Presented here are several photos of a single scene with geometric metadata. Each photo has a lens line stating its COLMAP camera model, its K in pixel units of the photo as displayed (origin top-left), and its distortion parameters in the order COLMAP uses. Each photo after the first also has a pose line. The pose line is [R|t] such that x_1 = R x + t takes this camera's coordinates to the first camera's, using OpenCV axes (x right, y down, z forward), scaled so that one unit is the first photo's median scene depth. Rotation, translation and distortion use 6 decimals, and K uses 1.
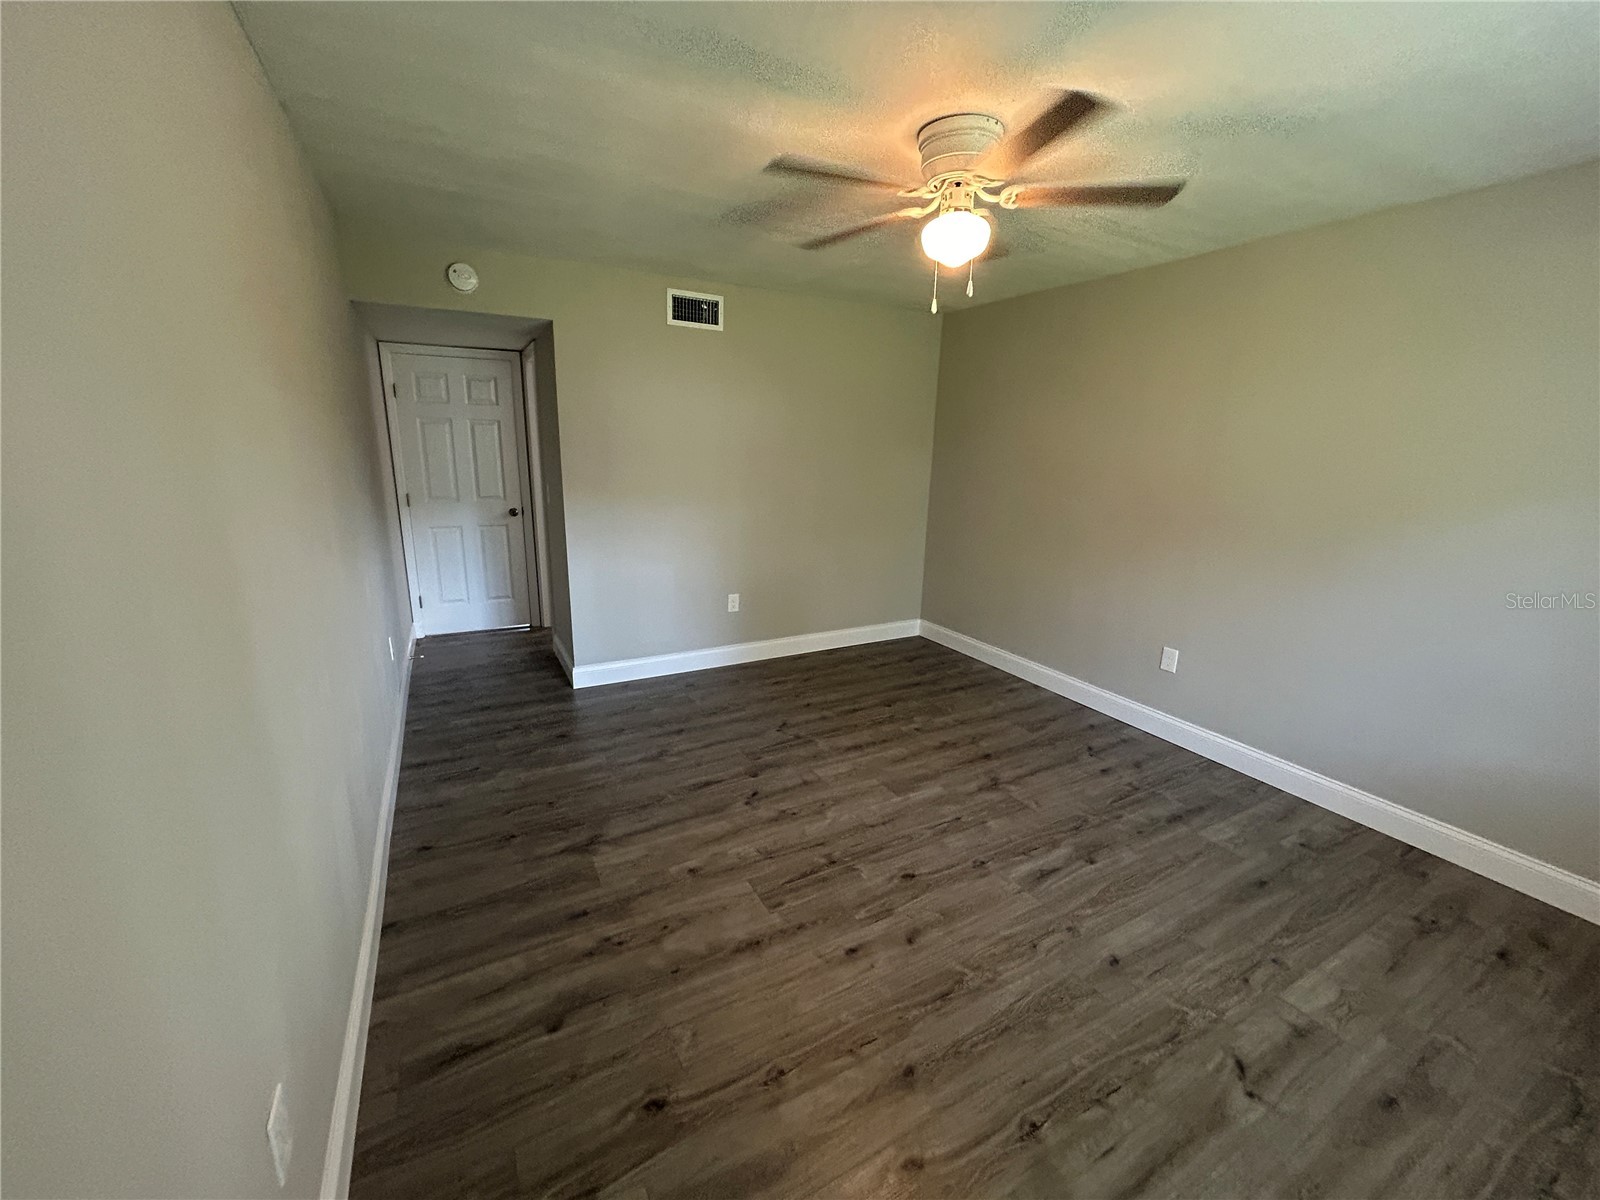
lens RADIAL K [[642.4, 0, 800.9], [0, 642.4, 602.7], [0, 0, 1]] dist [-0.000372, 0.000152]
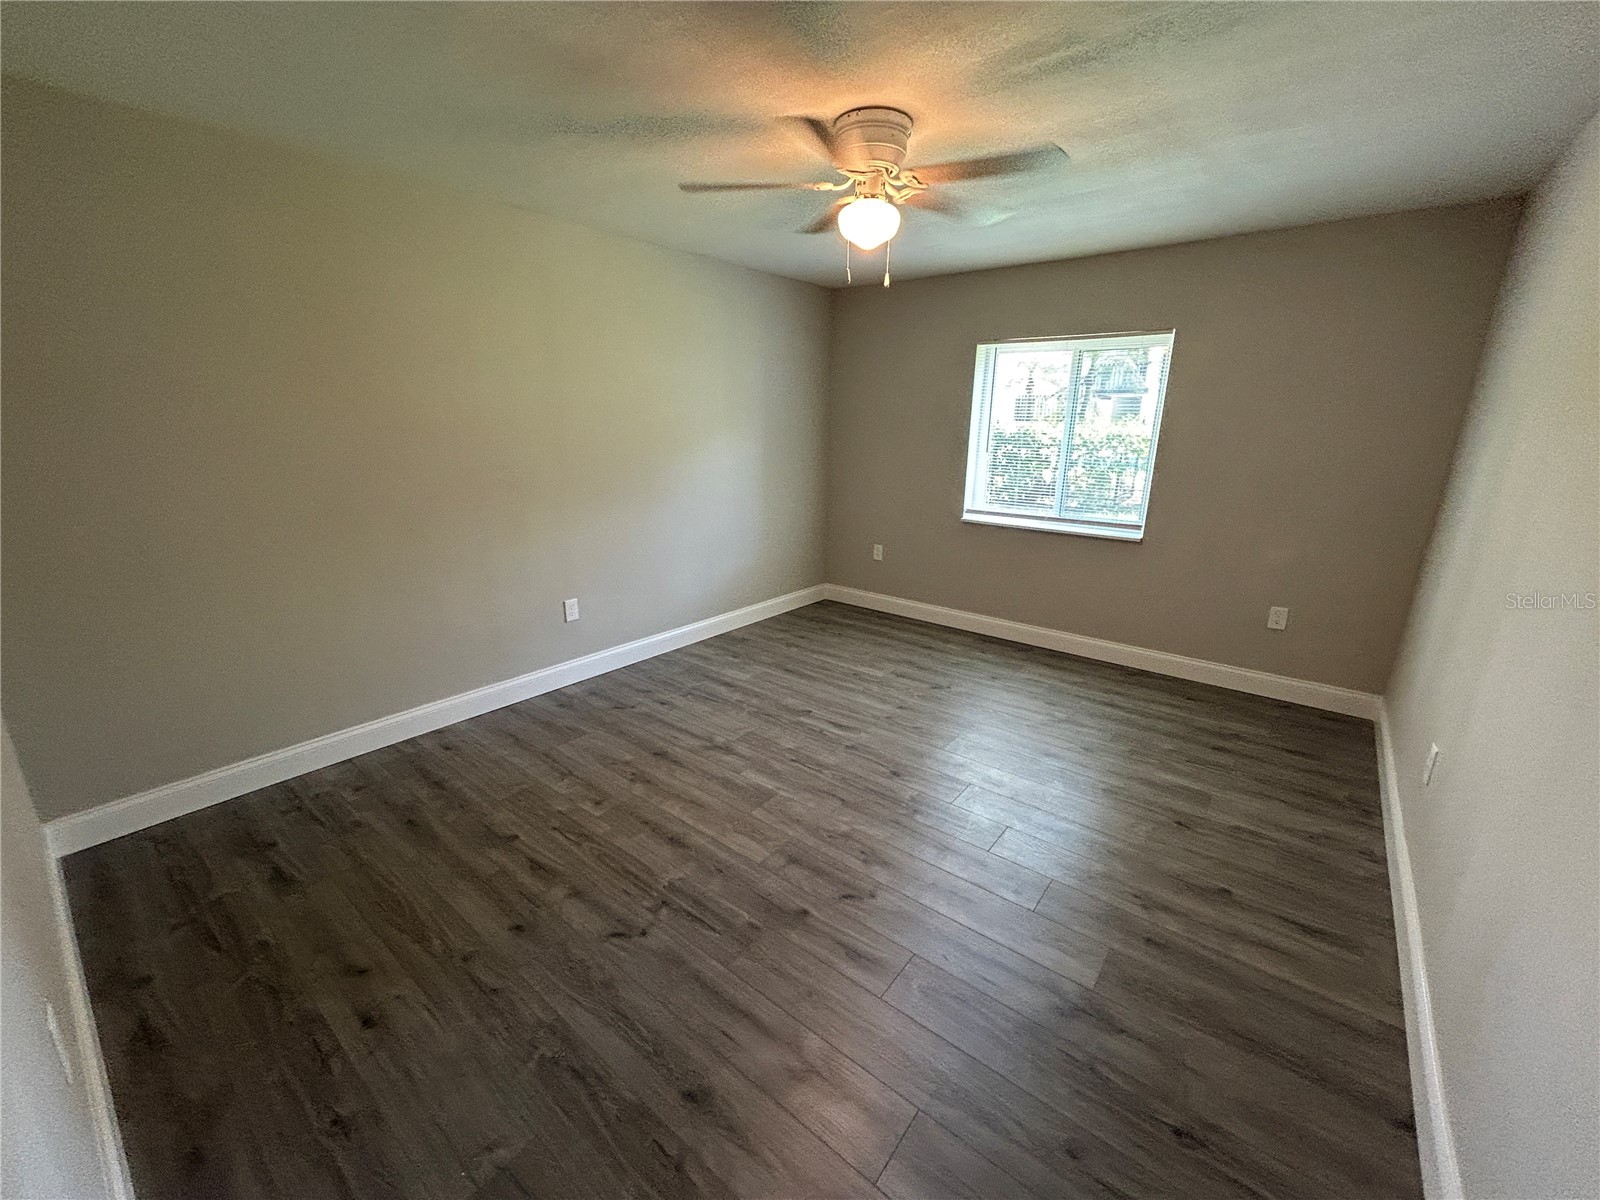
lens RADIAL K [[642.4, 0, 806.2], [0, 642.4, 596.5], [0, 0, 1]] dist [-0.000372, 0.000152]
pose [[-0.387351, -0.274341, 0.880168, -0.582193], [0.206713, 0.904548, 0.372911, -0.283915], [-0.898459, 0.326389, -0.293668, 1.103851]]
